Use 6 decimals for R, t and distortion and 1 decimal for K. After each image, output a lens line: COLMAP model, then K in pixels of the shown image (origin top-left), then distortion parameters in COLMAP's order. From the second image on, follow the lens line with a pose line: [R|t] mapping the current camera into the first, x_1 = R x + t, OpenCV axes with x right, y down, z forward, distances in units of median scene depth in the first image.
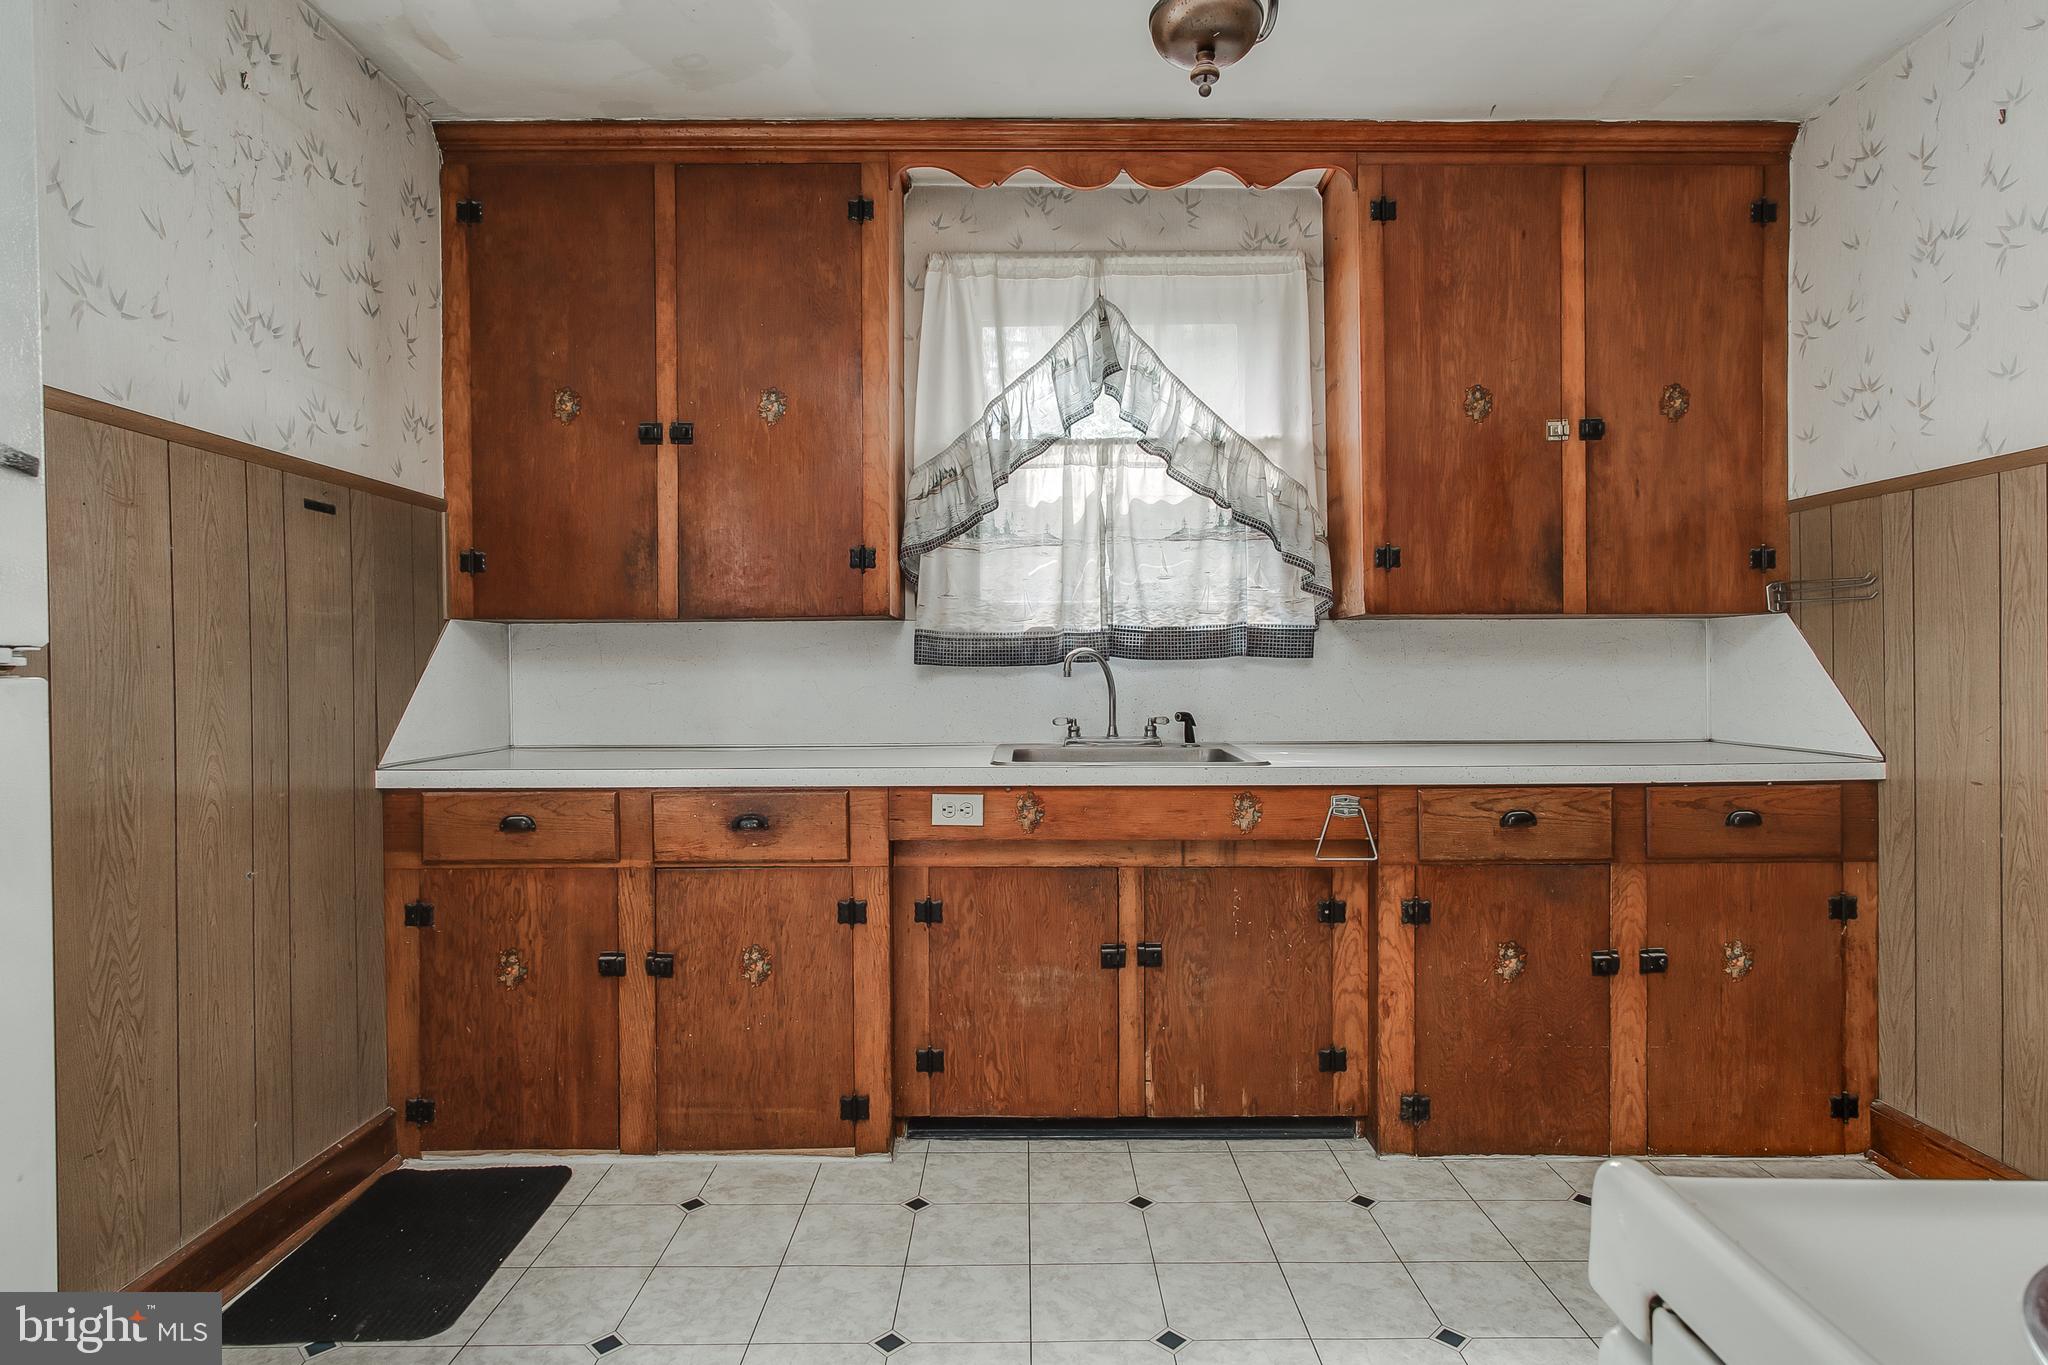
lens RADIAL K [[1091.0, 0, 1026.2], [0, 1091.0, 678.3], [0, 0, 1]] dist [0.003241, -0.000118]
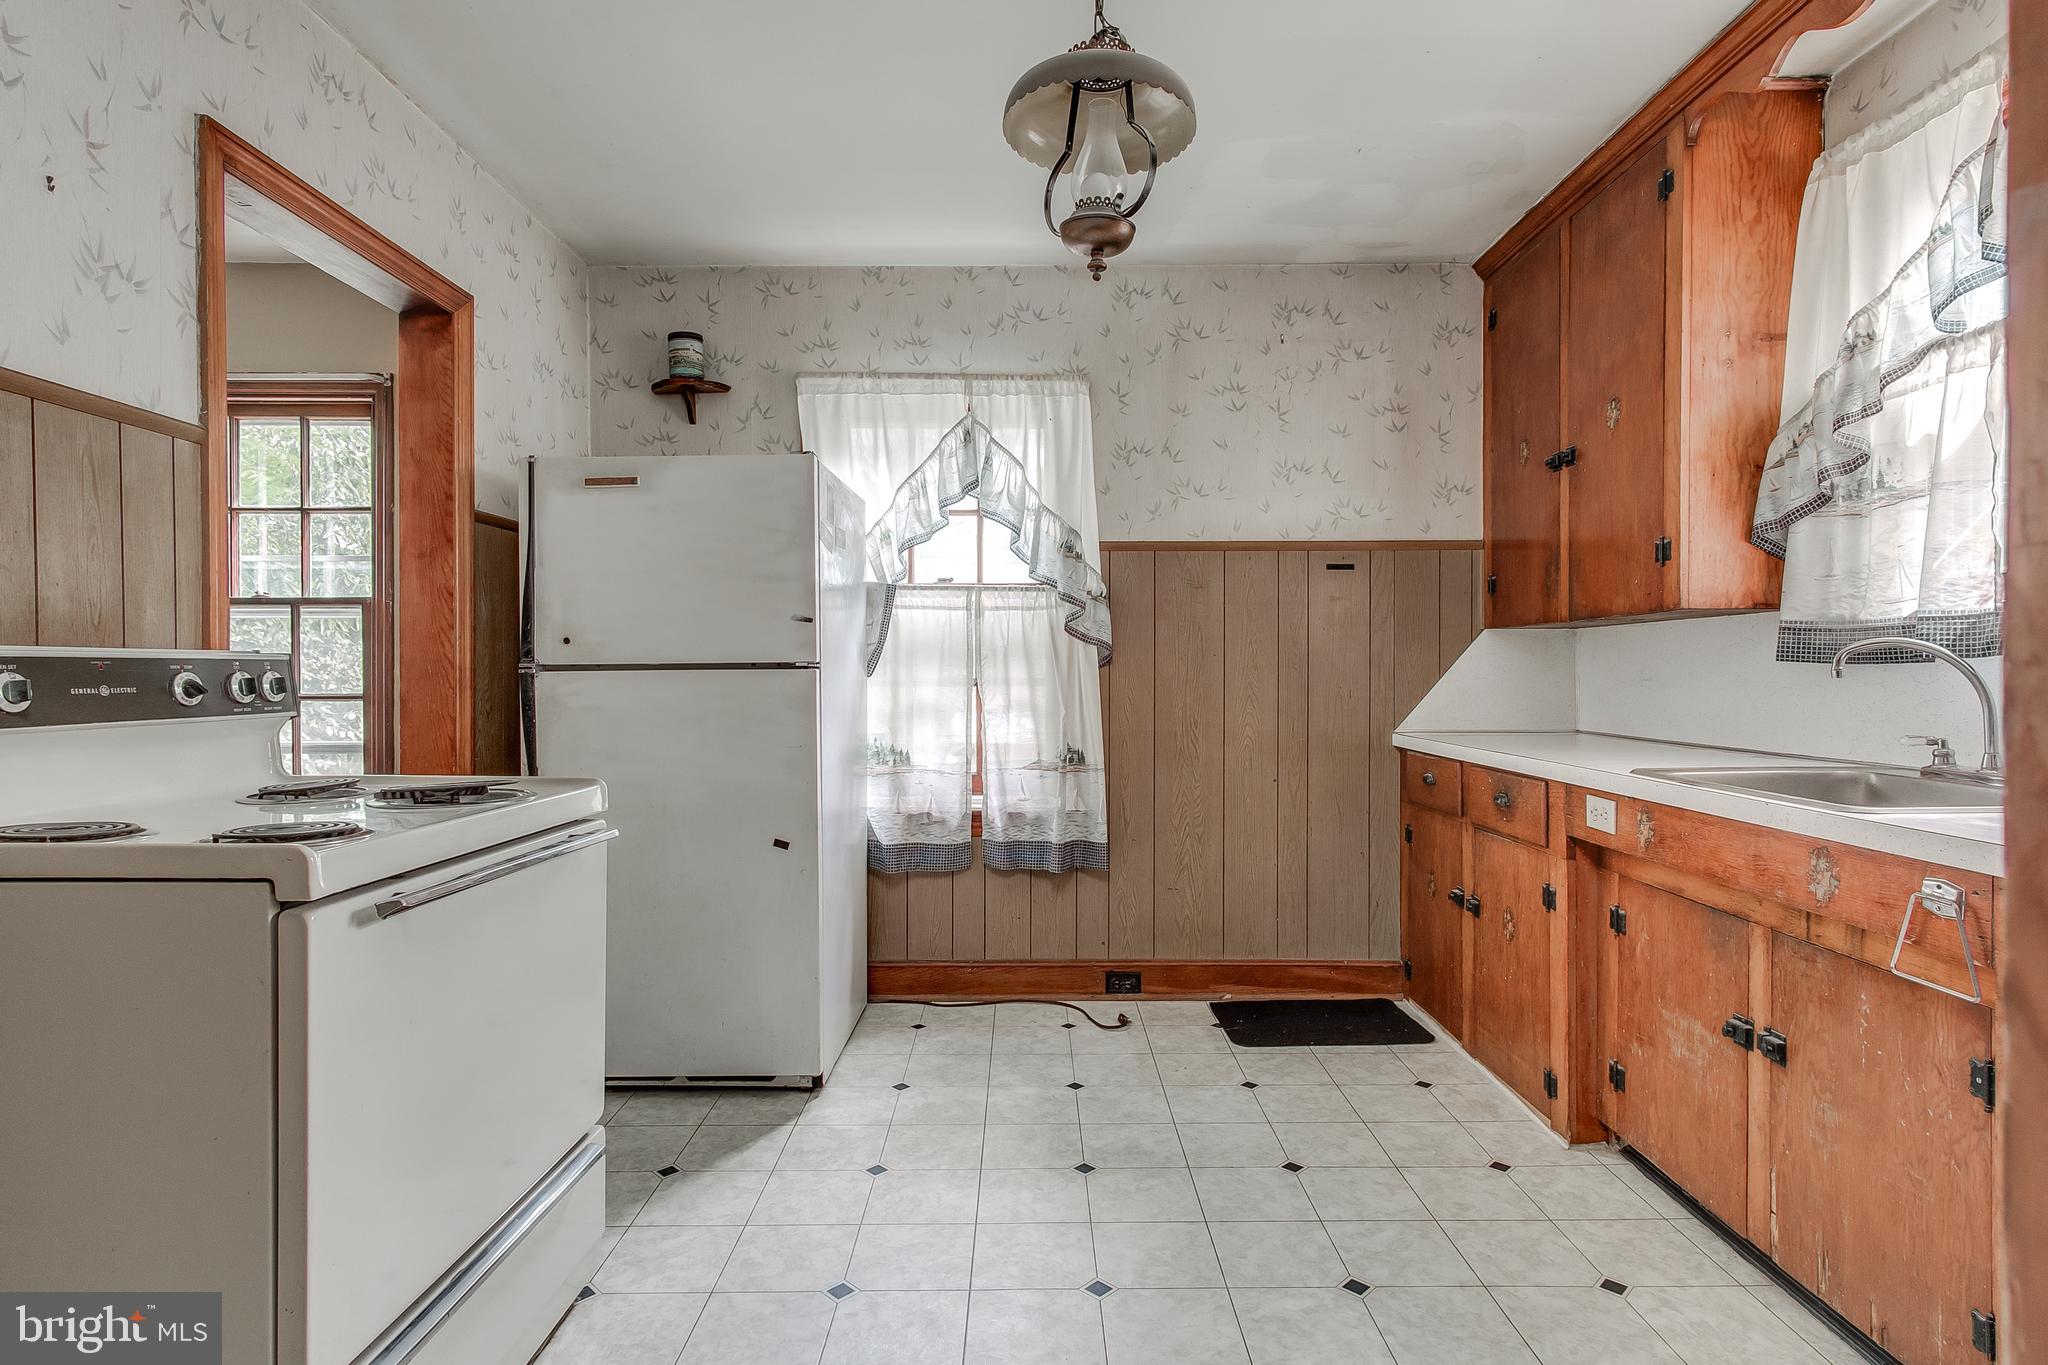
lens RADIAL K [[1091.0, 0, 1024.9], [0, 1091.0, 674.7], [0, 0, 1]] dist [0.003241, -0.000118]
pose [[-0.019457, 0.009575, -0.999765, 0.900369], [-0.007970, 0.999921, 0.009731, -0.007211], [0.999779, 0.008158, -0.019379, 0.508553]]
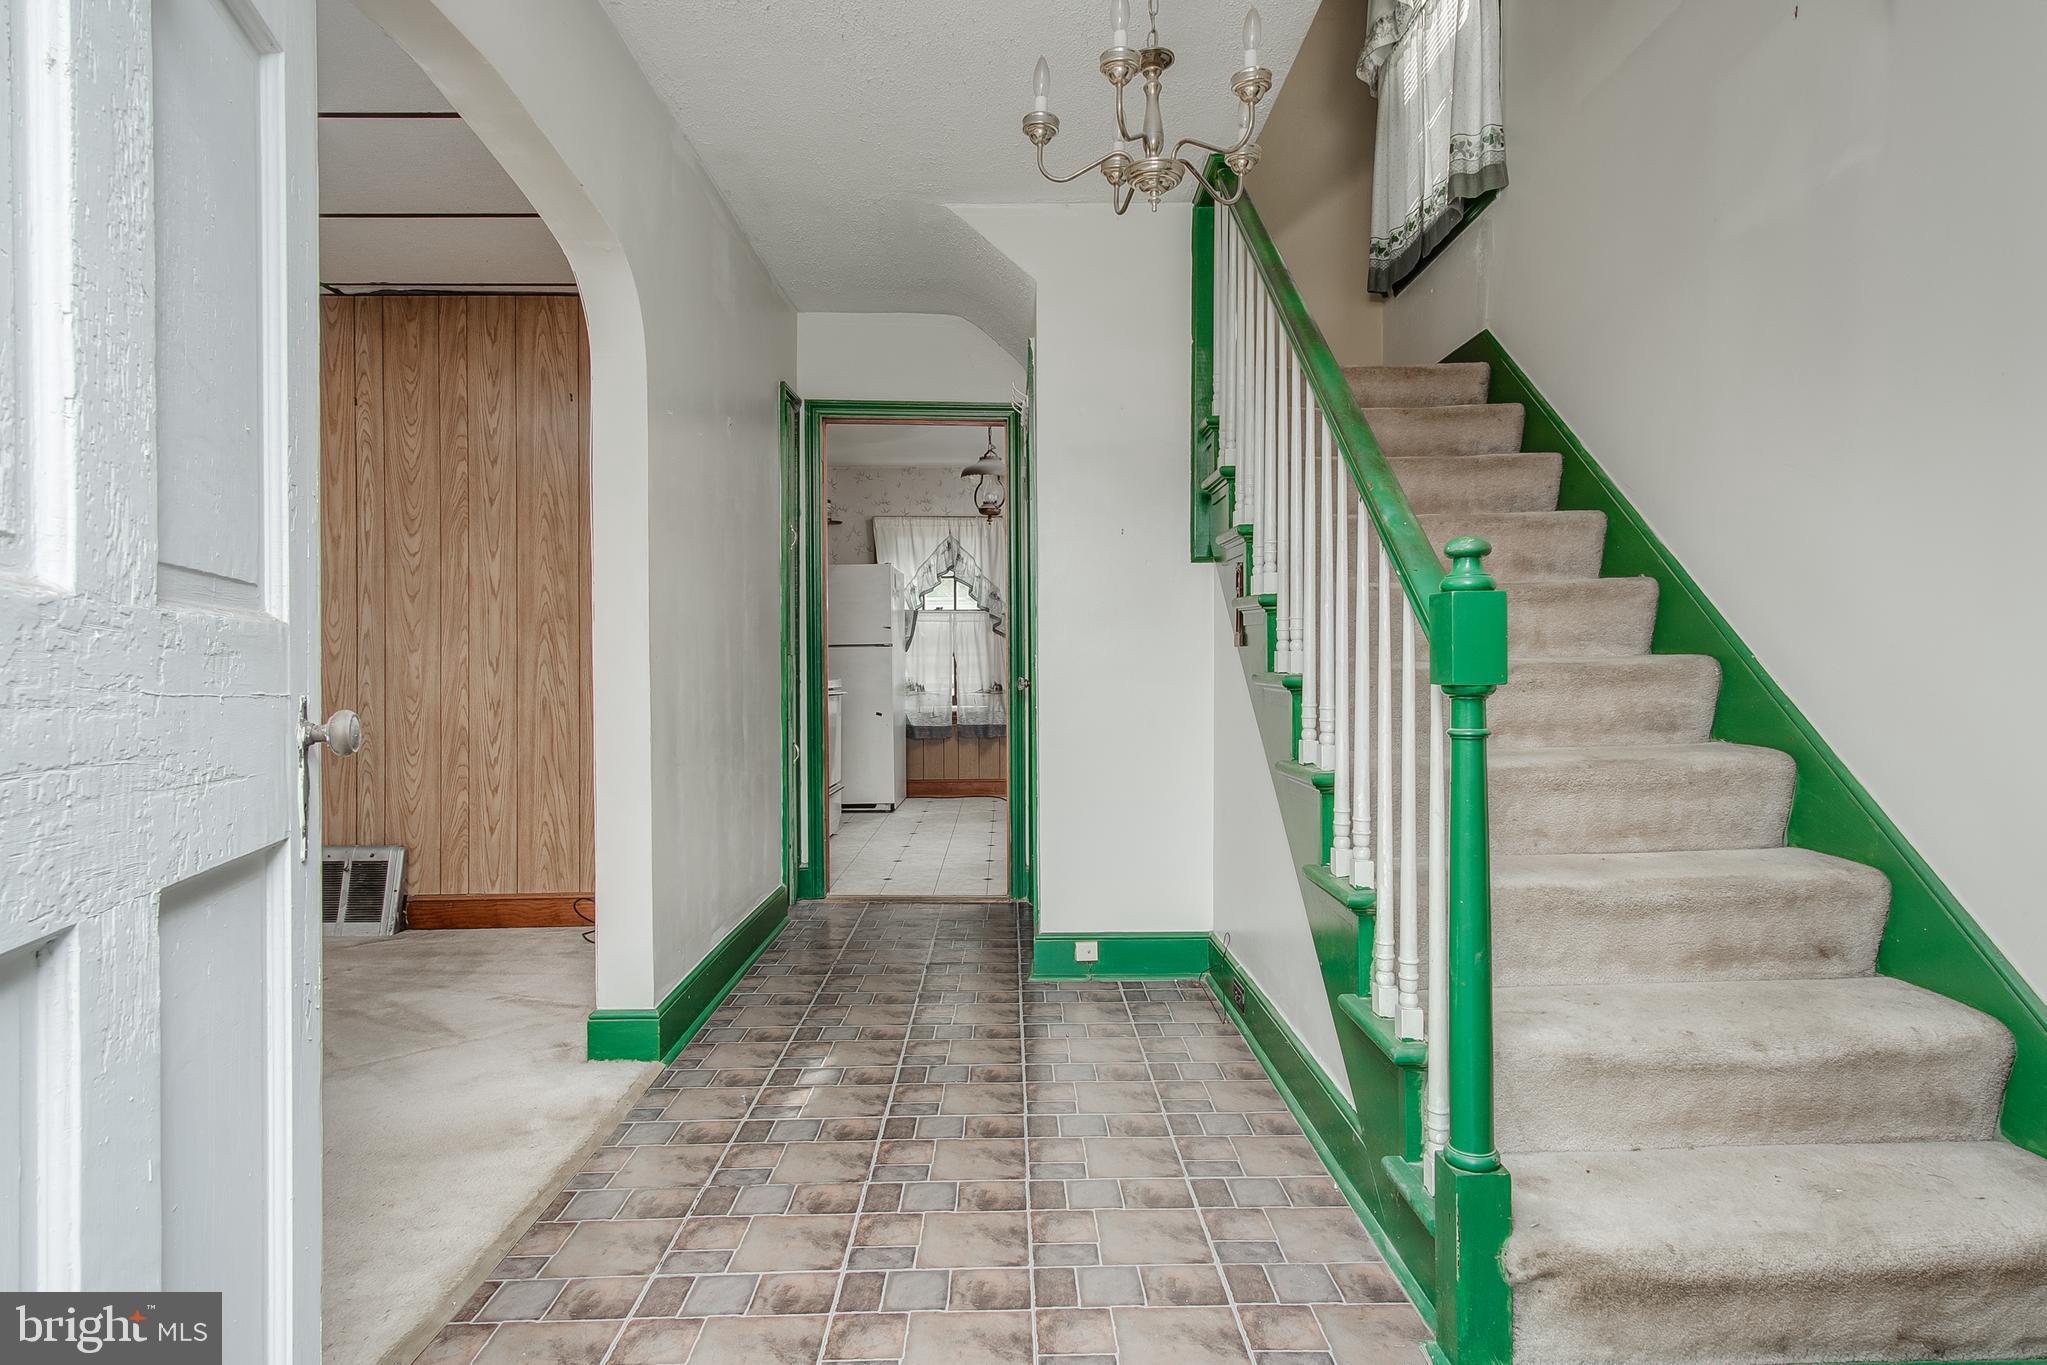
lens RADIAL K [[1090.5, 0, 1021.0], [0, 1090.5, 680.6], [0, 0, 1]] dist [0.003241, -0.000118]
pose [[0.005741, 0.005446, -0.999969, 2.624615], [-0.000661, 0.999985, 0.005442, 0.073698], [0.999983, 0.000630, 0.005744, 0.593551]]
